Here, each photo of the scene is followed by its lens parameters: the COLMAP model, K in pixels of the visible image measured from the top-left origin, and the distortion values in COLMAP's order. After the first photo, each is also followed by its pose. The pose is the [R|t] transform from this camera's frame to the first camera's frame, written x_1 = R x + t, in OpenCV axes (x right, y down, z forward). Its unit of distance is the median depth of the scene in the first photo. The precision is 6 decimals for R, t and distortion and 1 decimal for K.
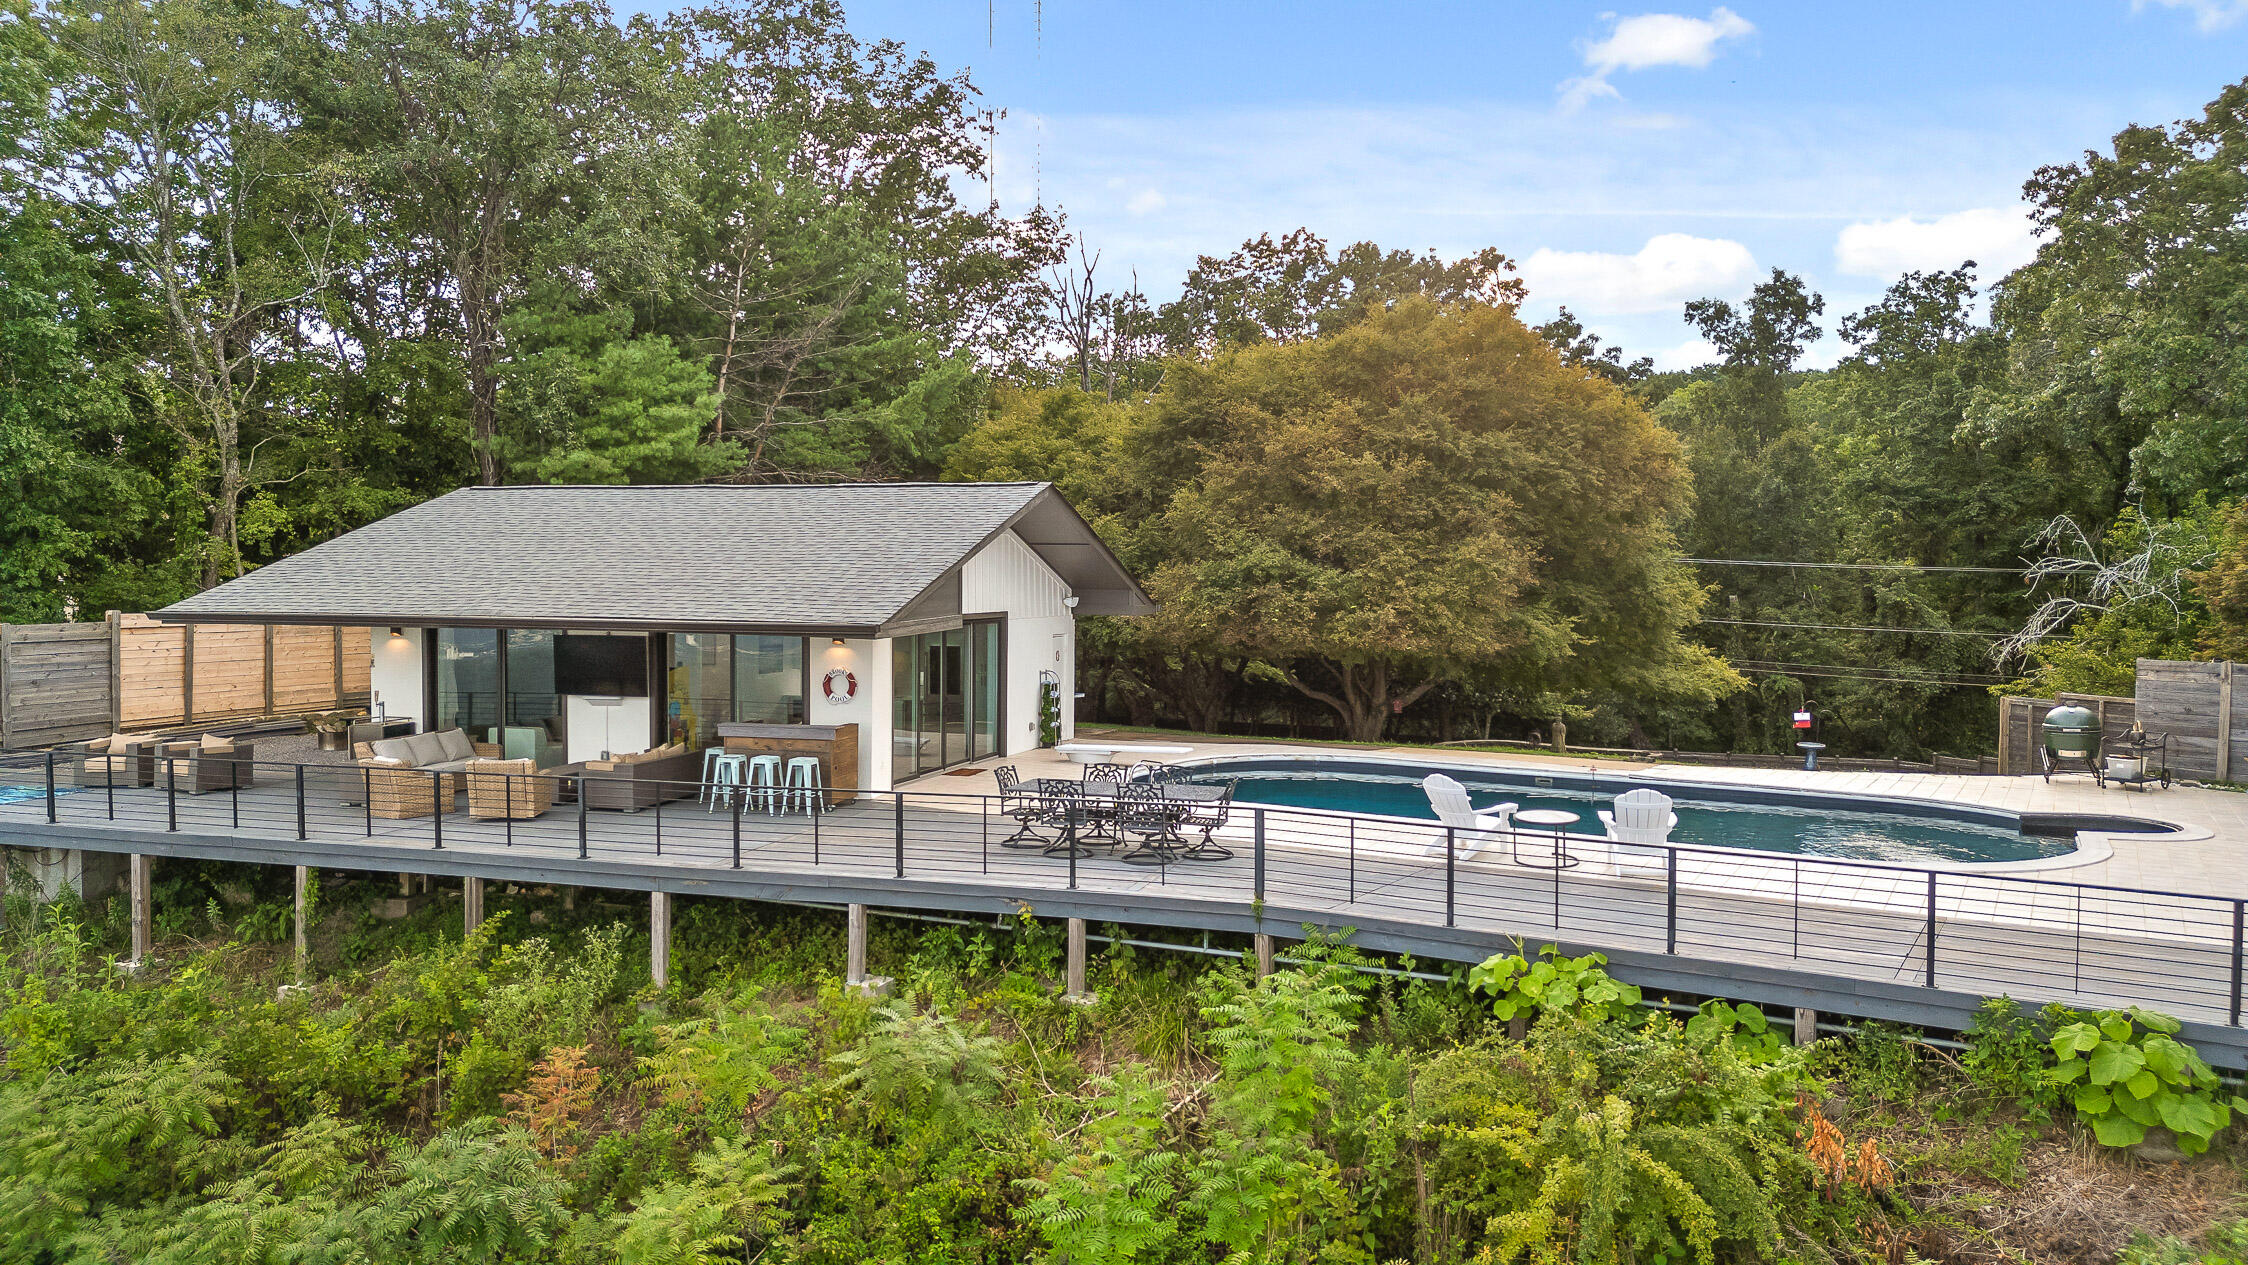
lens RADIAL K [[1601.3, 0, 1124.6], [0, 1601.3, 585.5], [0, 0, 1]] dist [0.073673, -0.080891]
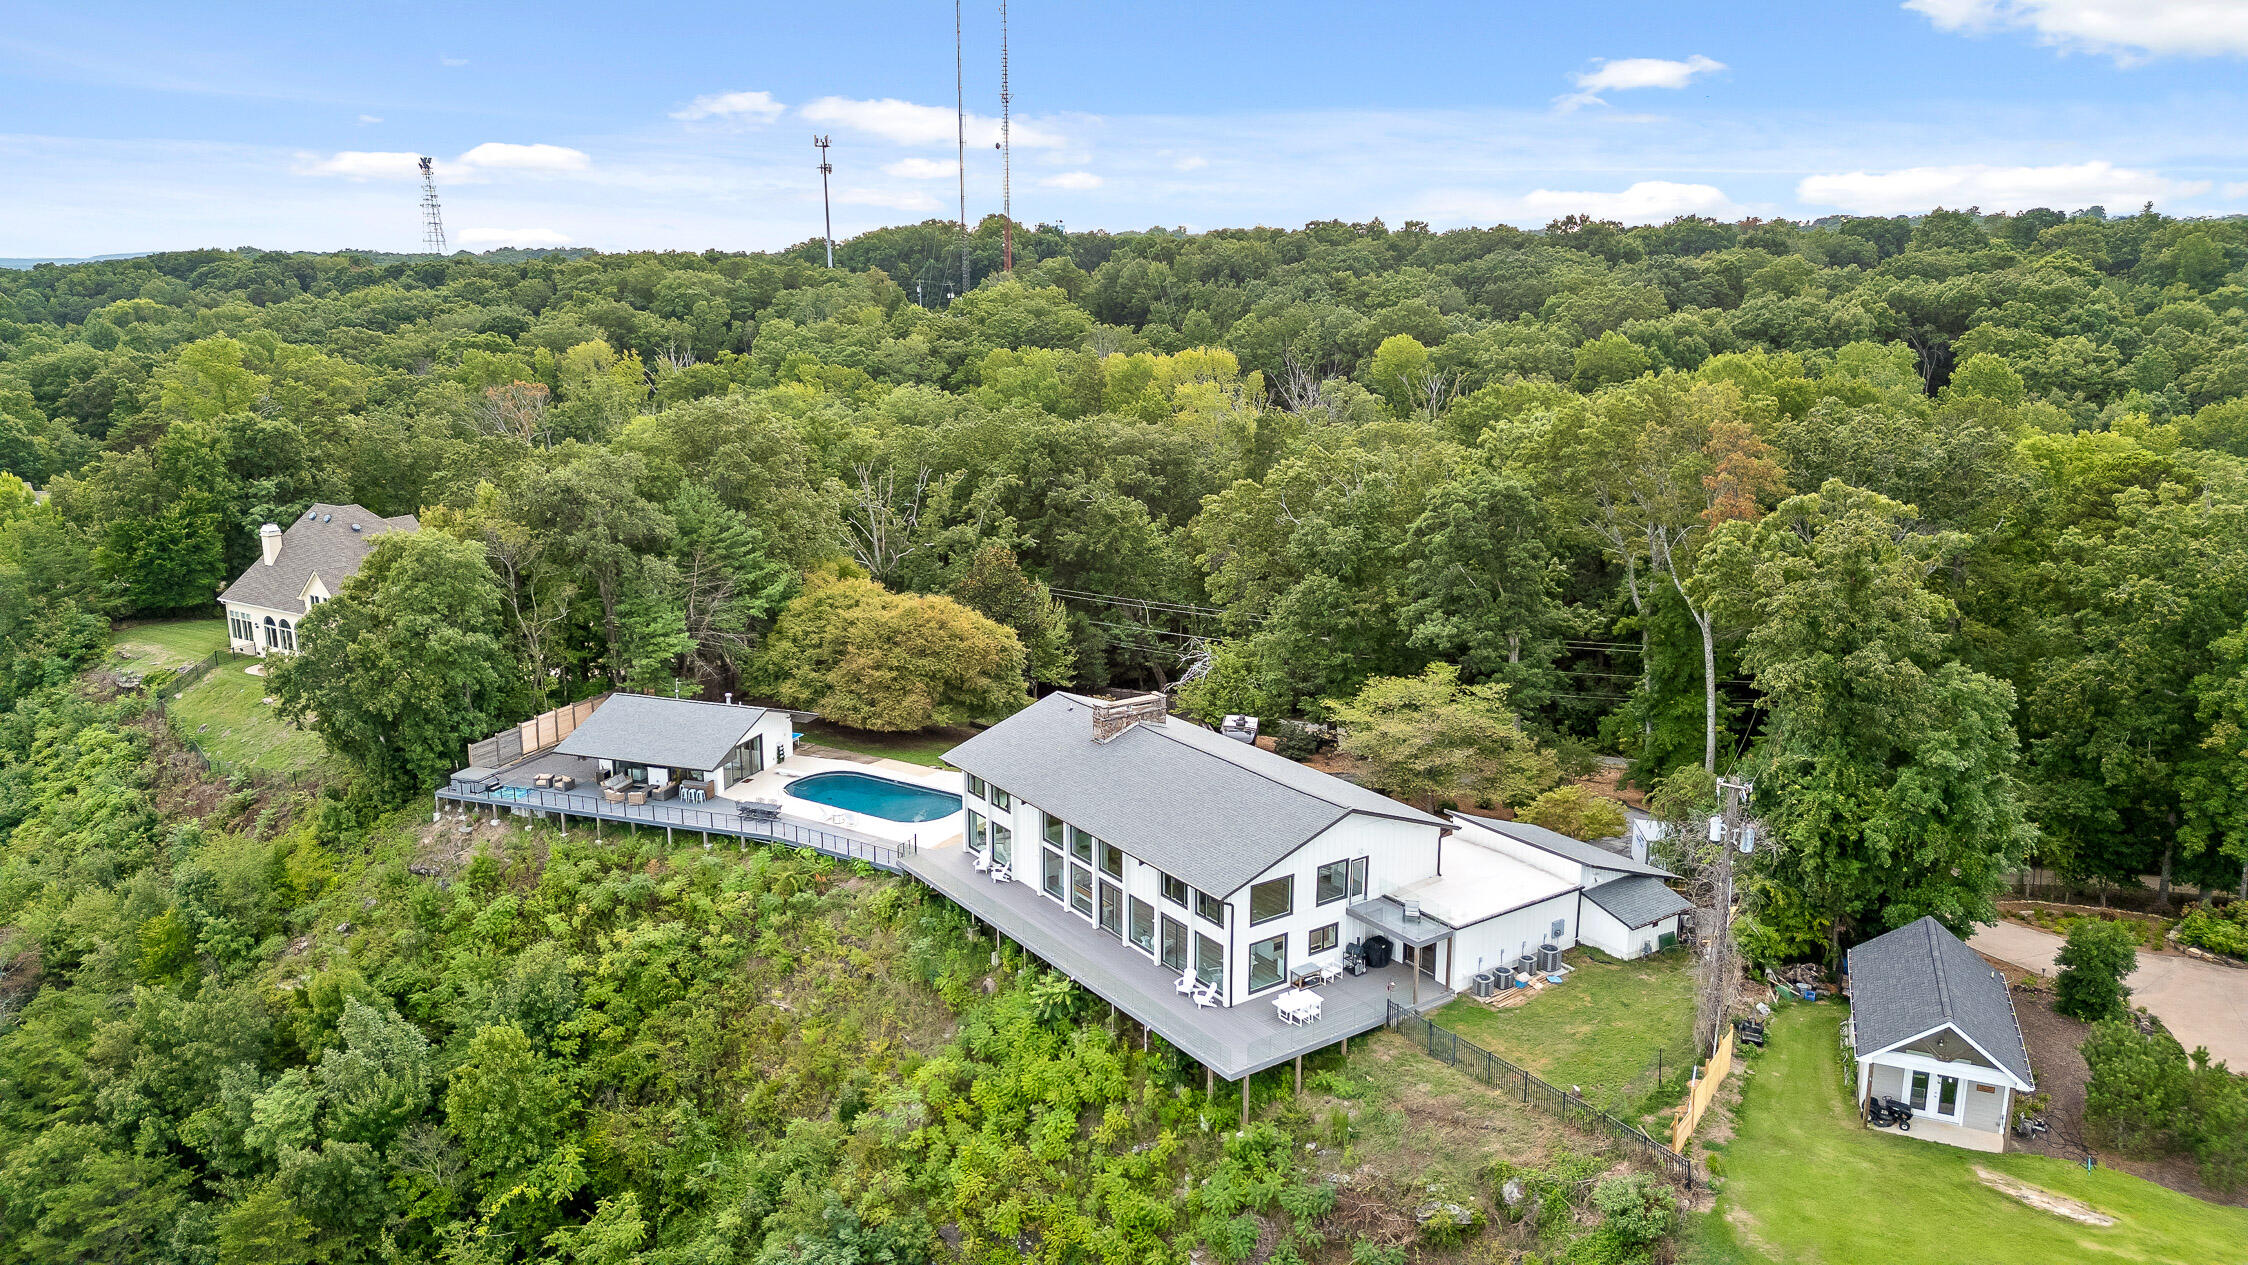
lens RADIAL K [[1541.2, 0, 1125.0], [0, 1541.2, 655.6], [0, 0, 1]] dist [0.108073, -0.065960]
pose [[0.999641, 0.004124, -0.026464, 0.929807], [0.002142, 0.972603, 0.232461, -1.070343], [0.026698, -0.232435, 0.972246, -2.633221]]
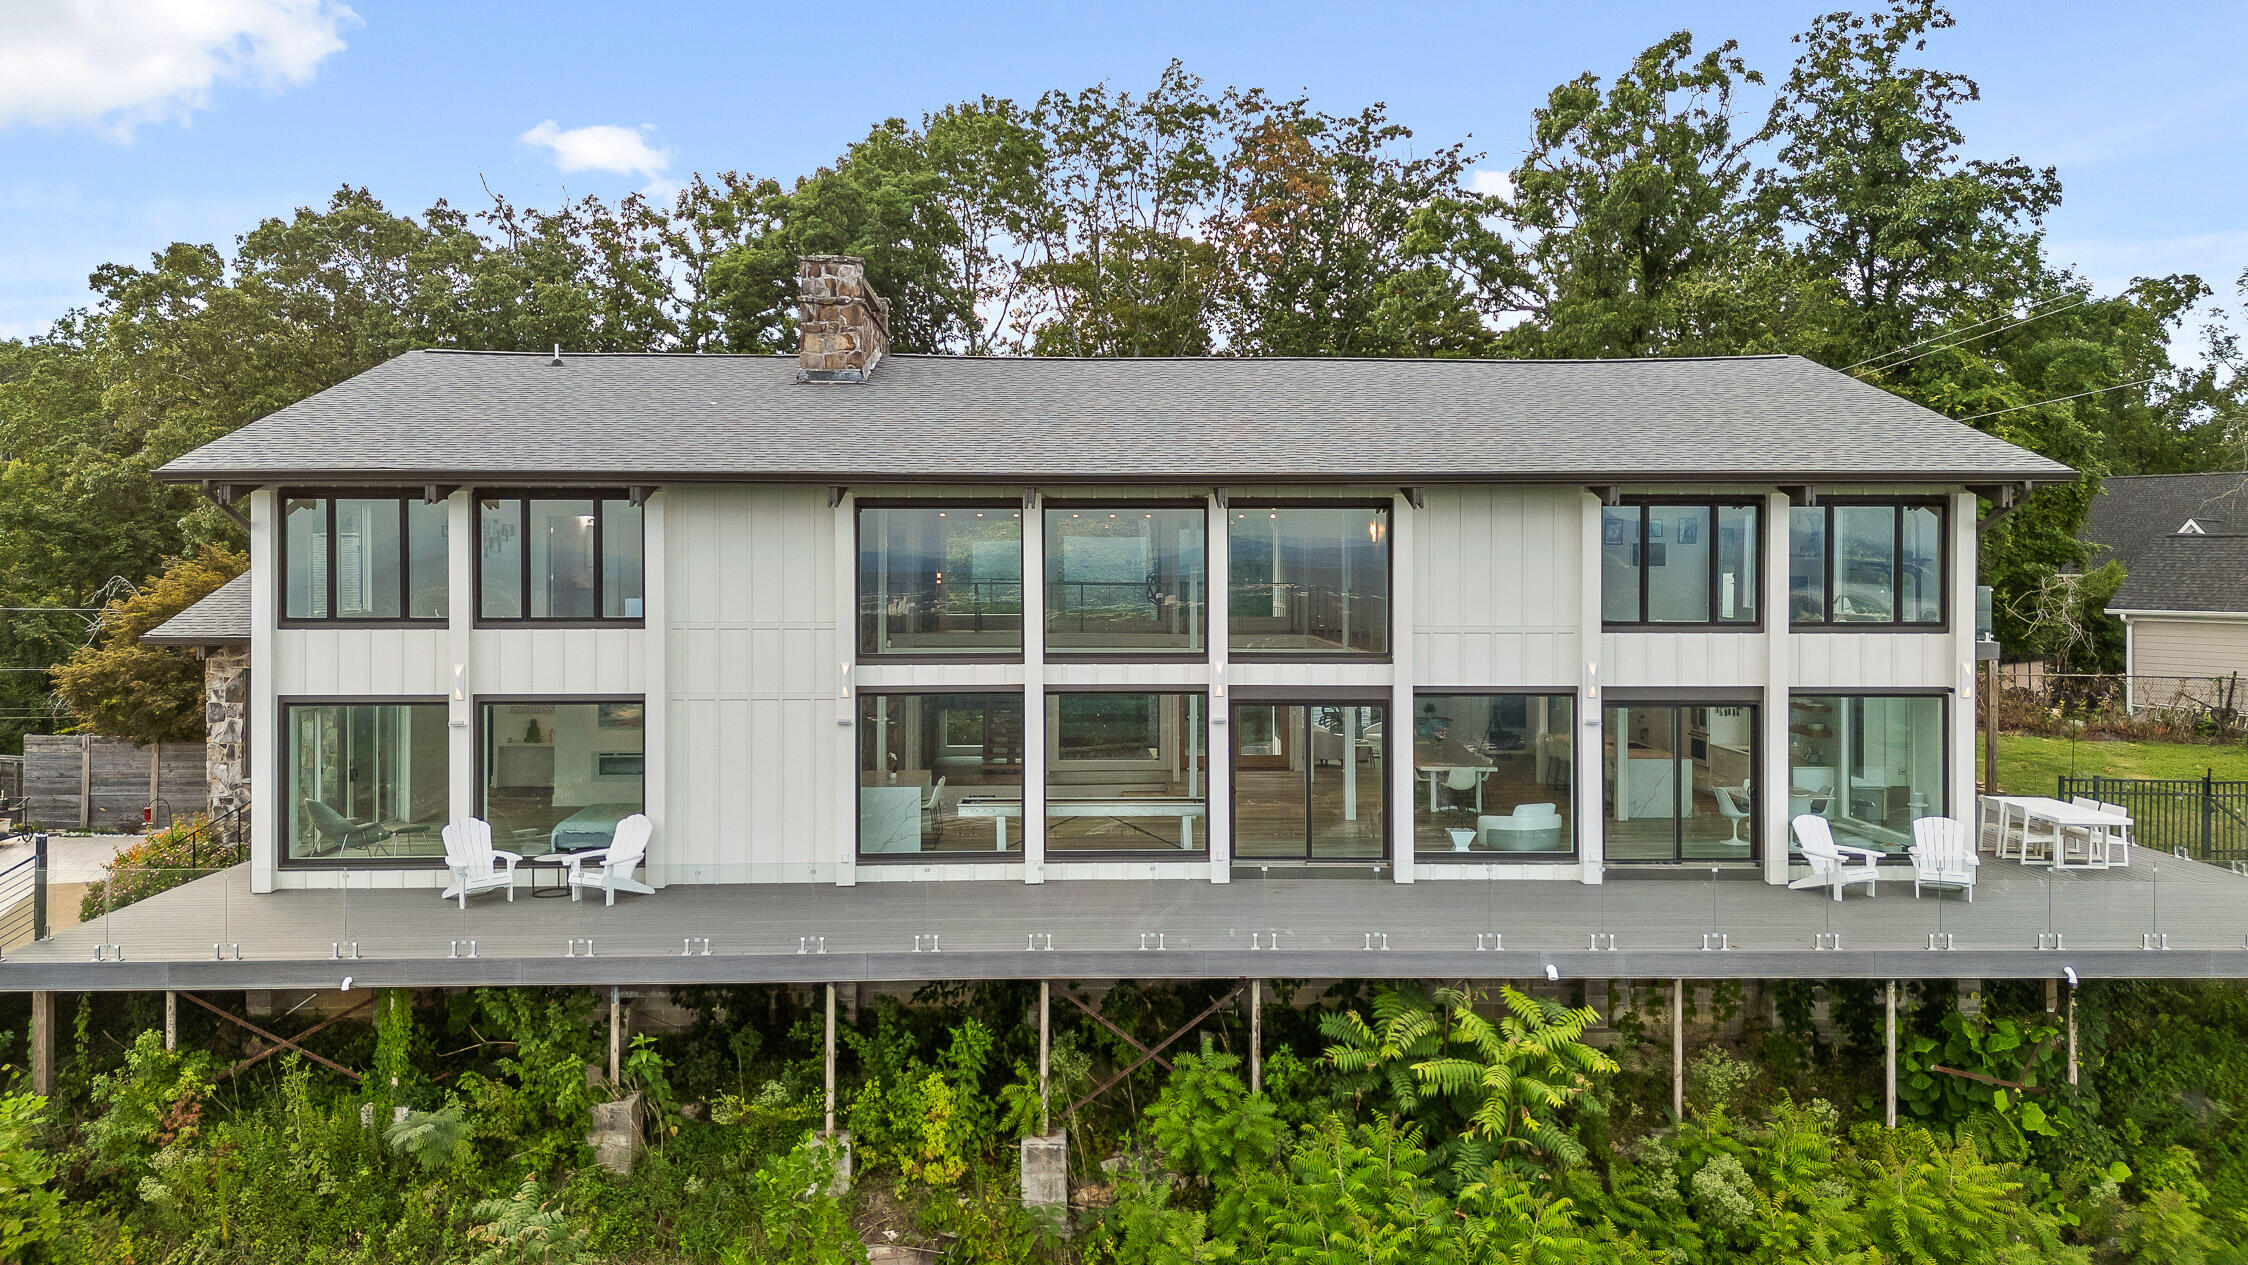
lens RADIAL K [[1590.7, 0, 1159.7], [0, 1590.7, 561.2], [0, 0, 1]] dist [0.064646, -0.064877]
pose [[0.576642, -0.006140, 0.816974, 0.124955], [0.007736, 0.999968, 0.002055, -0.084993], [-0.816961, 0.005135, 0.576671, -0.420316]]
